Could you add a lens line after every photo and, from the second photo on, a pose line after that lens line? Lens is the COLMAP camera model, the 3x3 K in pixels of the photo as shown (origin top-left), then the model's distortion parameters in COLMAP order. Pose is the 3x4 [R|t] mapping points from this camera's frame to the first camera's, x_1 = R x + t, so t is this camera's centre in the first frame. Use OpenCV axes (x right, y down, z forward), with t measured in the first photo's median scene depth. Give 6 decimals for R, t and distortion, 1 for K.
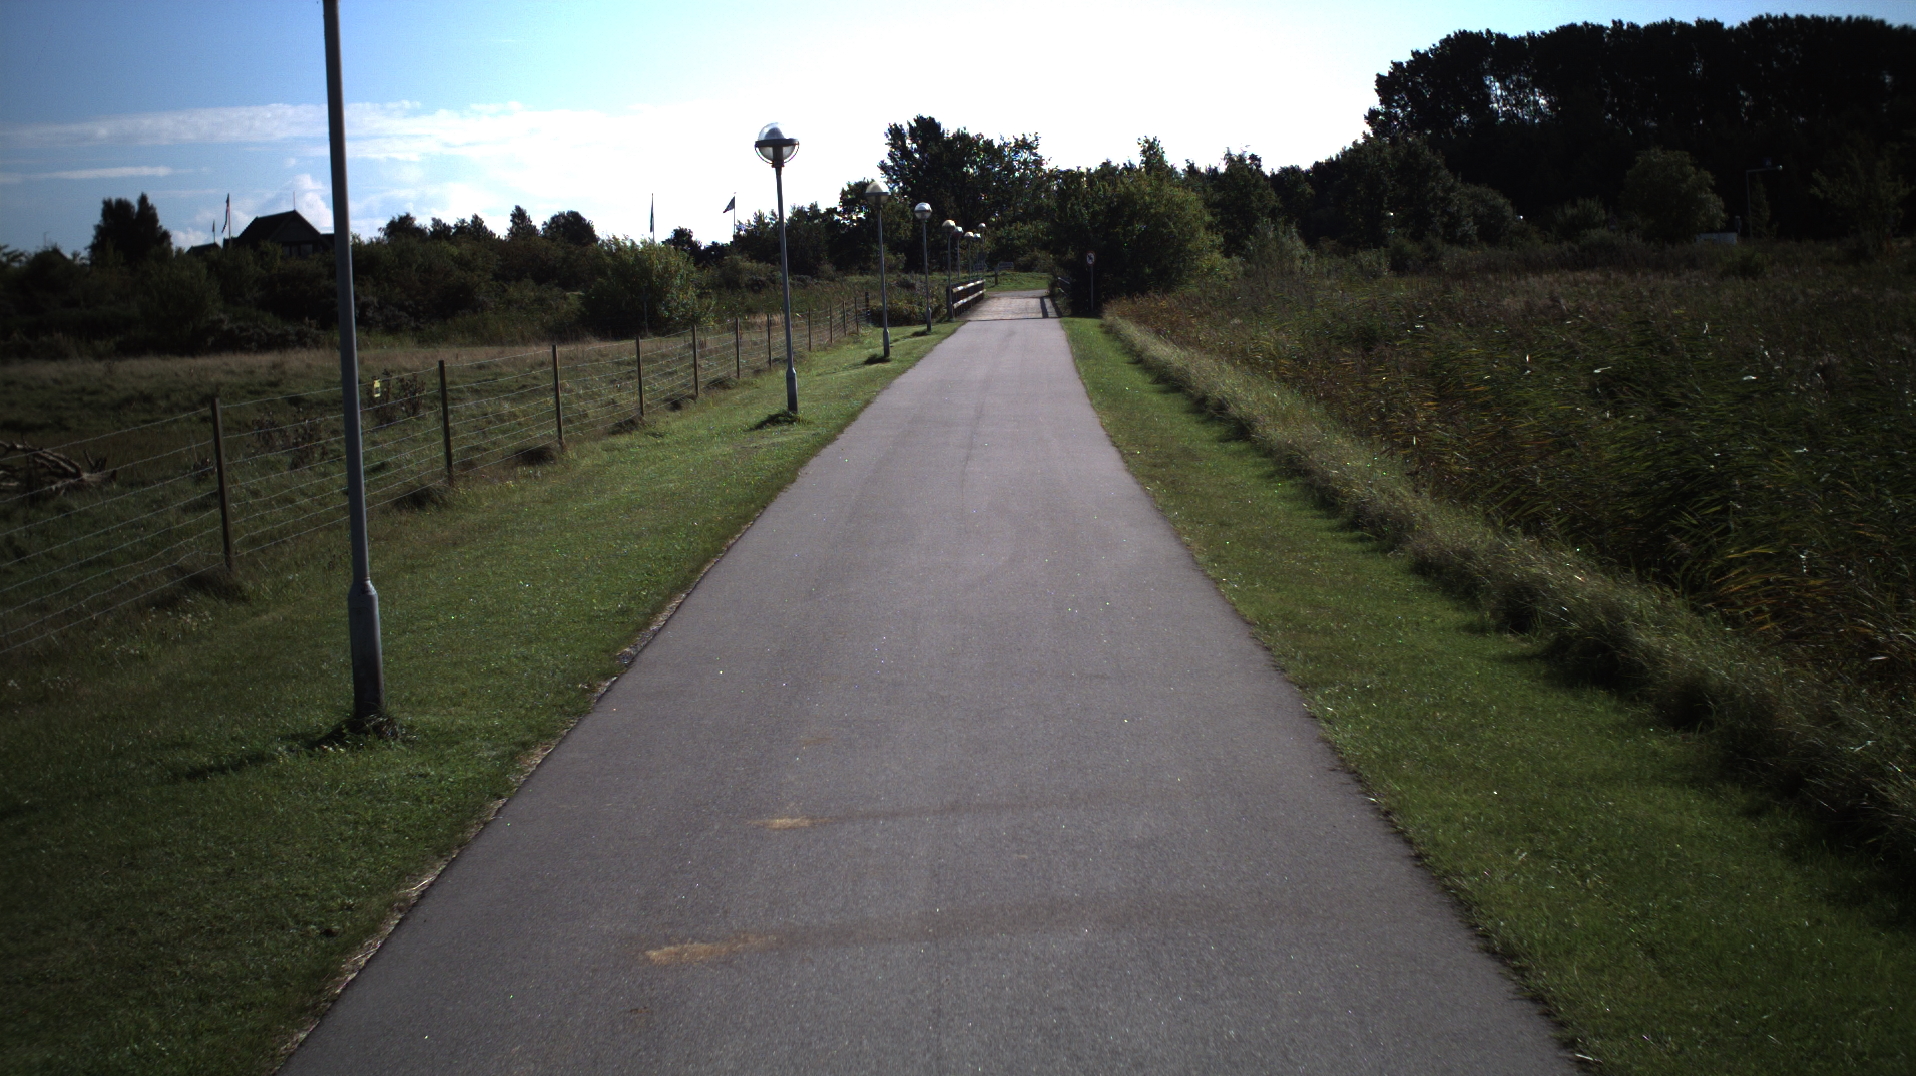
lens RADIAL K [[3366.5, 0, 958.0], [0, 3366.5, 538.0], [0, 0, 1]] dist [-0.276967, 0.244259]
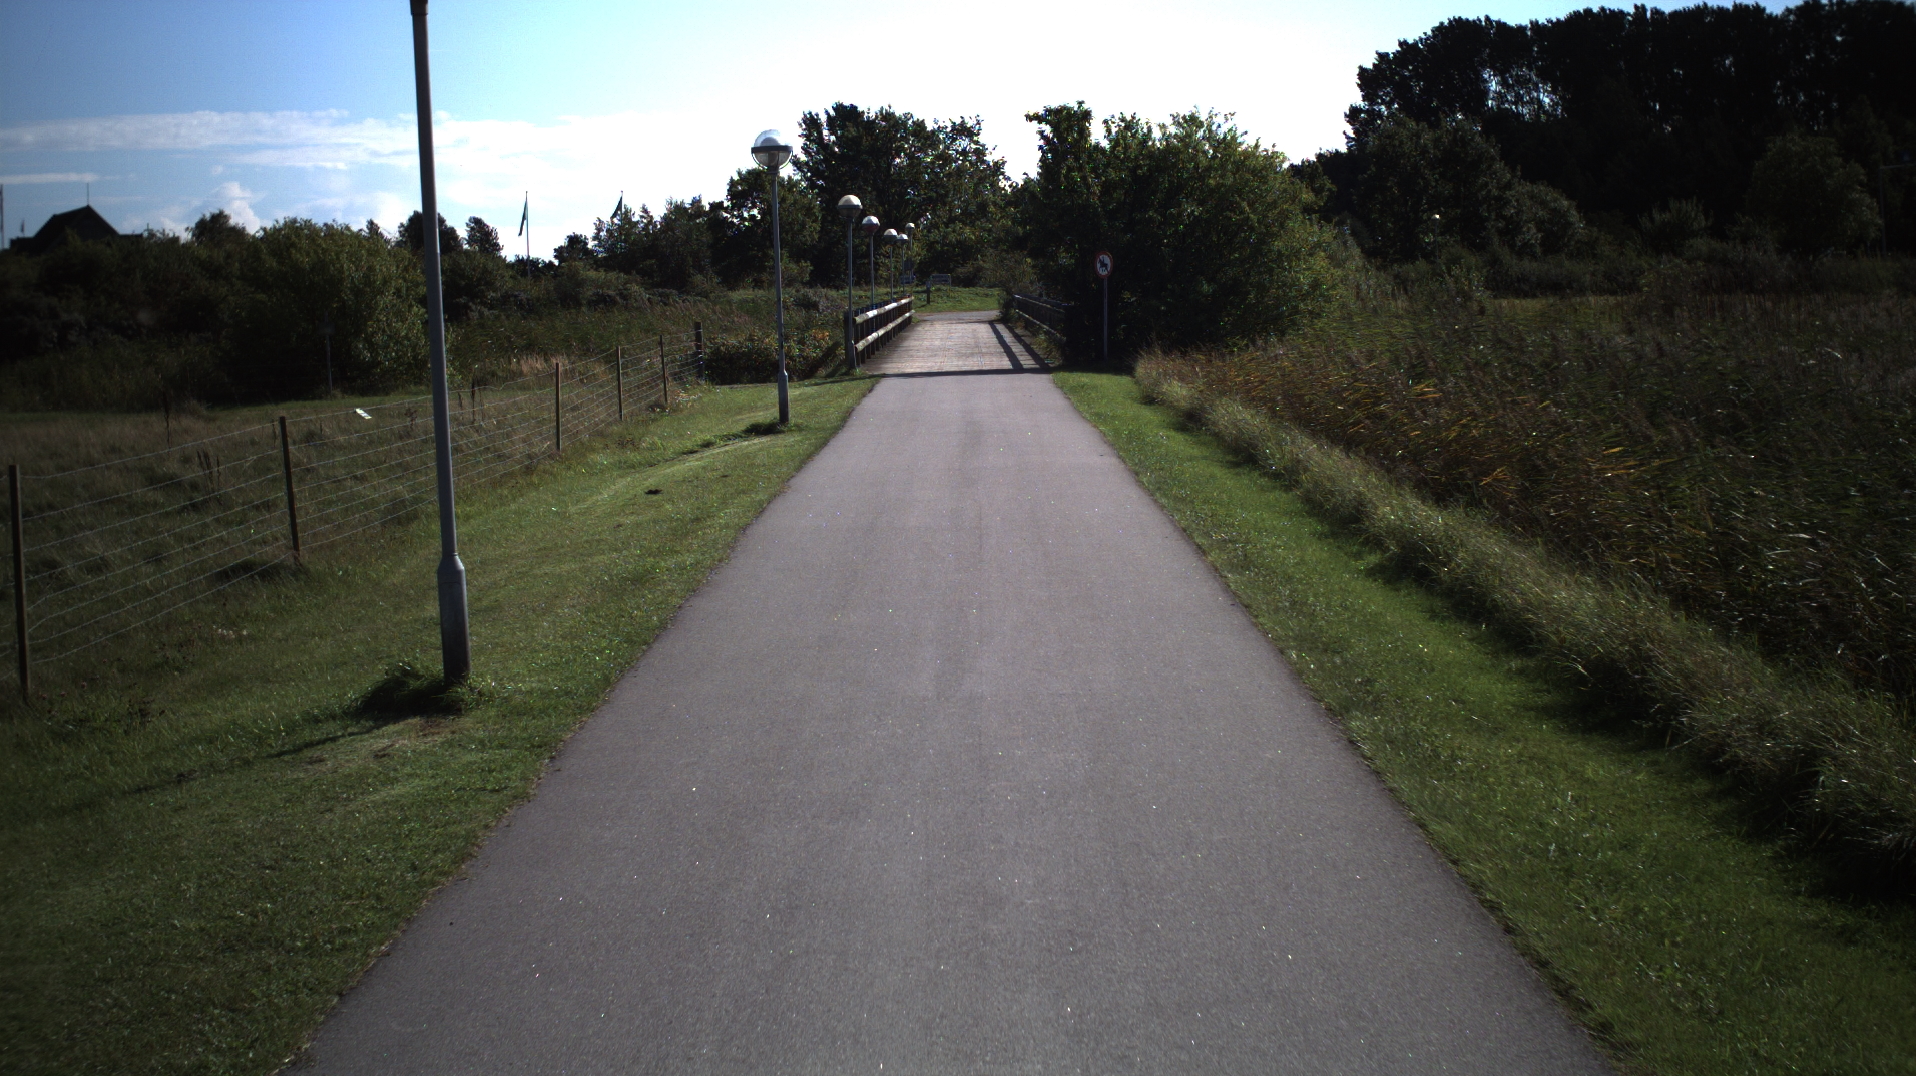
lens RADIAL K [[3366.5, 0, 958.0], [0, 3366.5, 538.0], [0, 0, 1]] dist [-0.276967, 0.244259]
pose [[0.999736, 0.007536, 0.021727, 0.001823], [-0.007445, 0.999963, -0.004288, -0.017449], [-0.021758, 0.004125, 0.999755, 0.219031]]
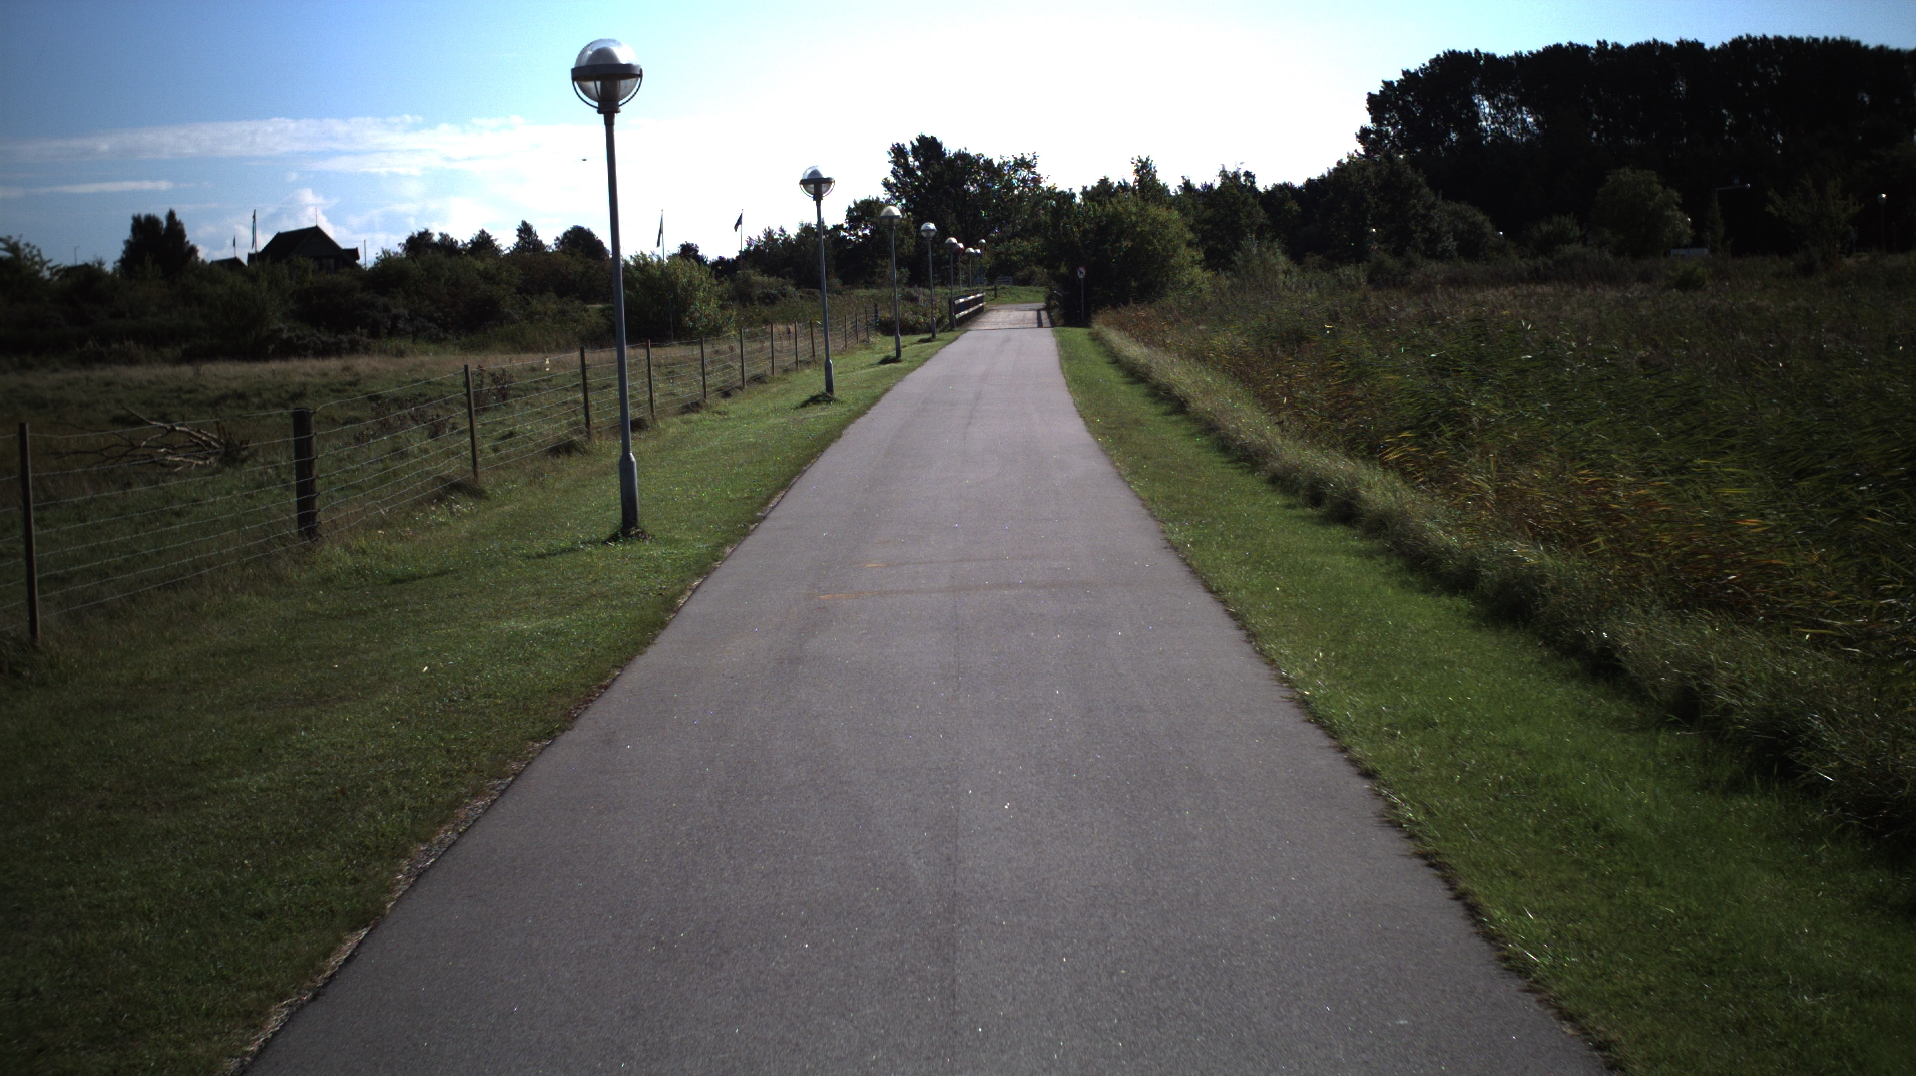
lens RADIAL K [[3366.5, 0, 958.0], [0, 3366.5, 538.0], [0, 0, 1]] dist [-0.276967, 0.244259]
pose [[1.000000, 0.000244, -0.000211, -0.000126], [-0.000245, 0.999991, -0.004323, 0.003661], [0.000209, 0.004323, 0.999991, -0.043801]]
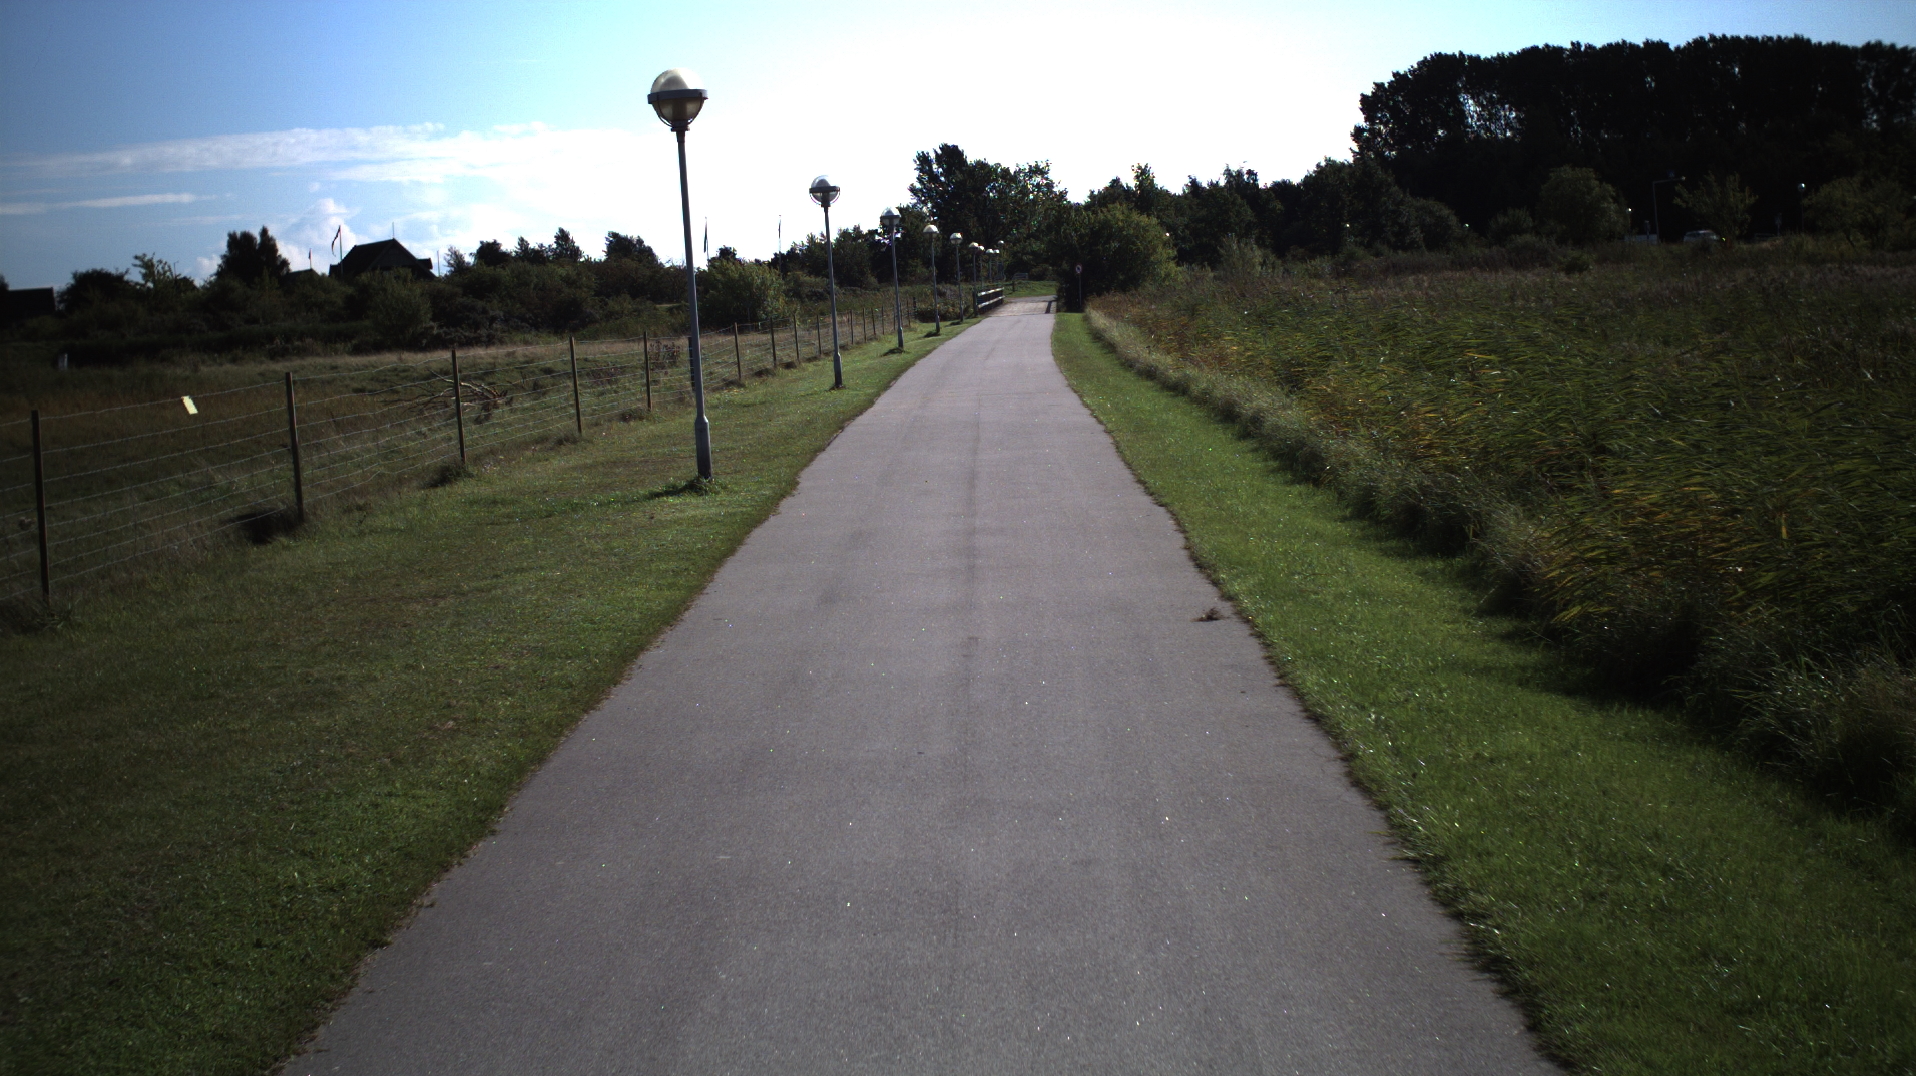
lens RADIAL K [[3366.5, 0, 958.0], [0, 3366.5, 538.0], [0, 0, 1]] dist [-0.276967, 0.244259]
pose [[0.999784, -0.018941, -0.008518, 0.000120], [0.018911, 0.999815, -0.003545, 0.014354], [0.008583, 0.003383, 0.999957, -0.174876]]
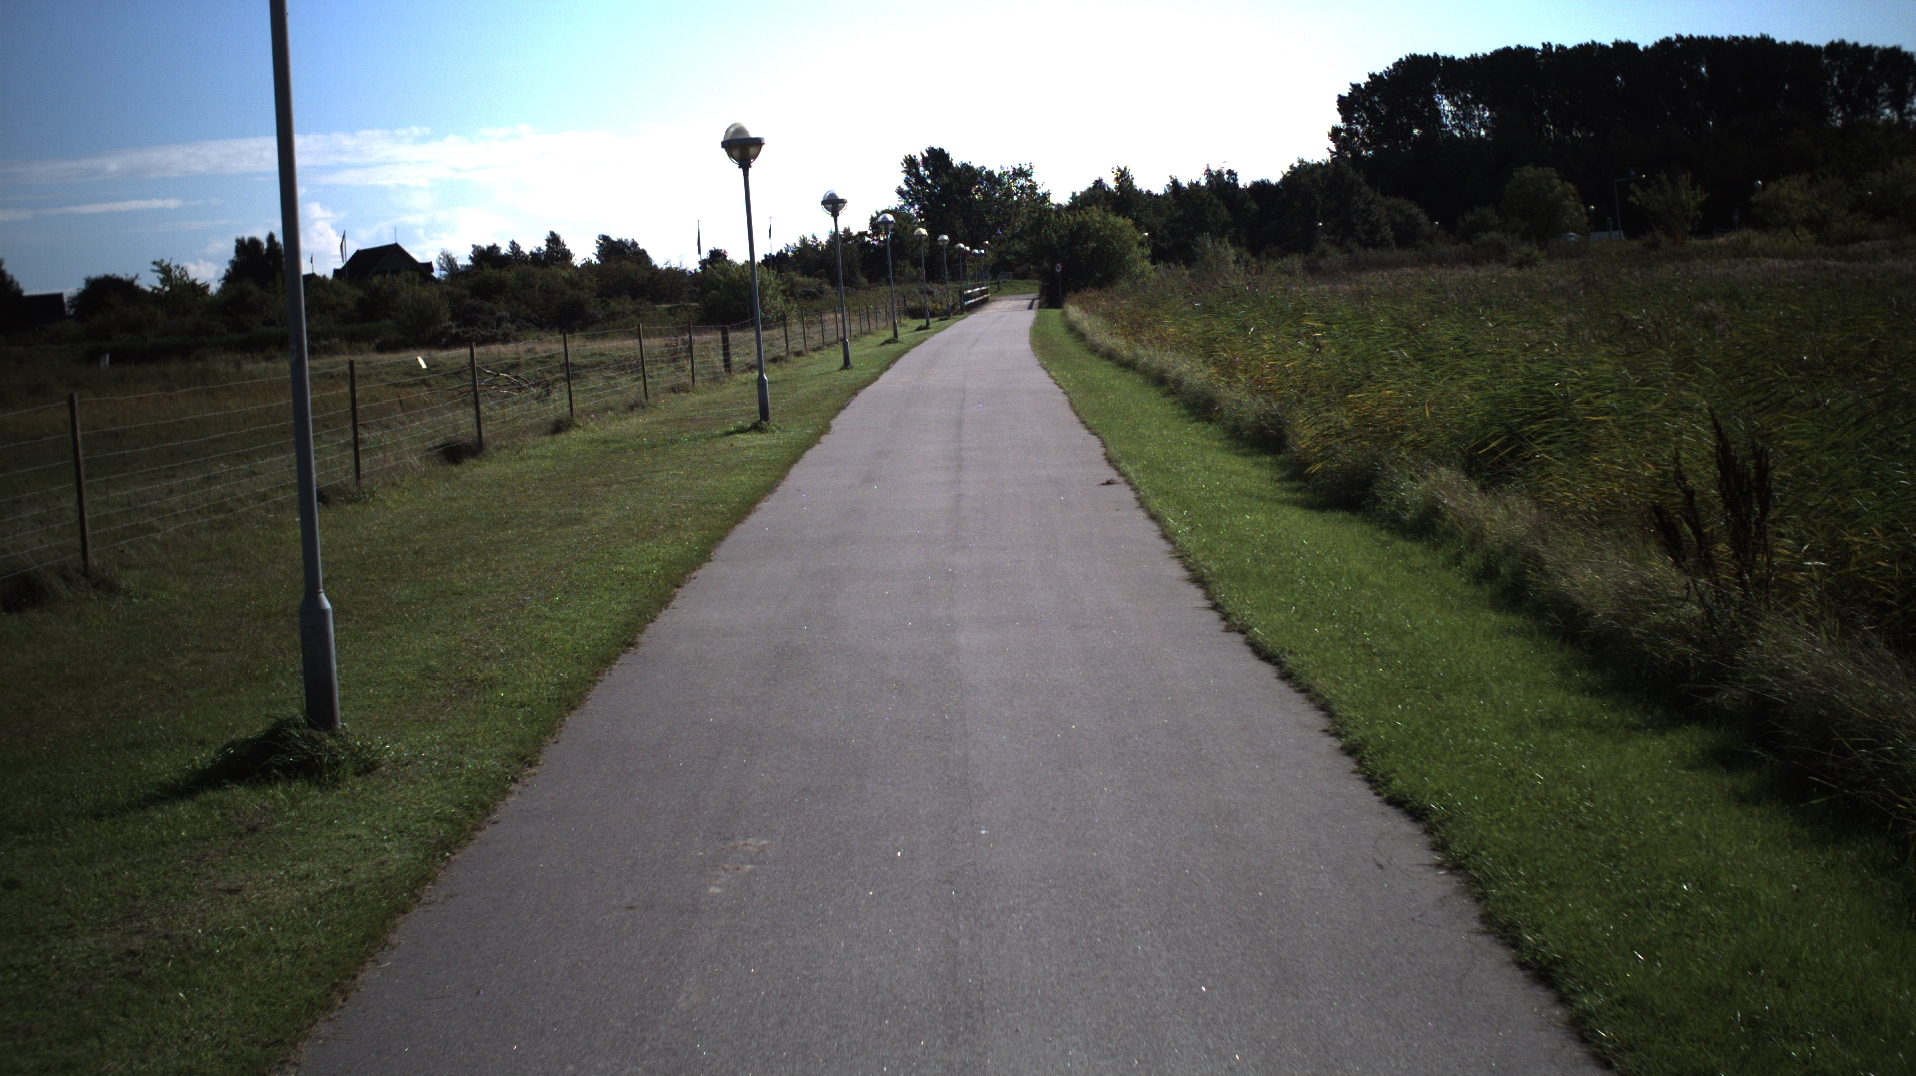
lens RADIAL K [[3366.5, 0, 958.0], [0, 3366.5, 538.0], [0, 0, 1]] dist [-0.276967, 0.244259]
pose [[0.999650, -0.025975, -0.005031, 0.000237], [0.025957, 0.999657, -0.003479, 0.018101], [0.005120, 0.003347, 0.999981, -0.218540]]
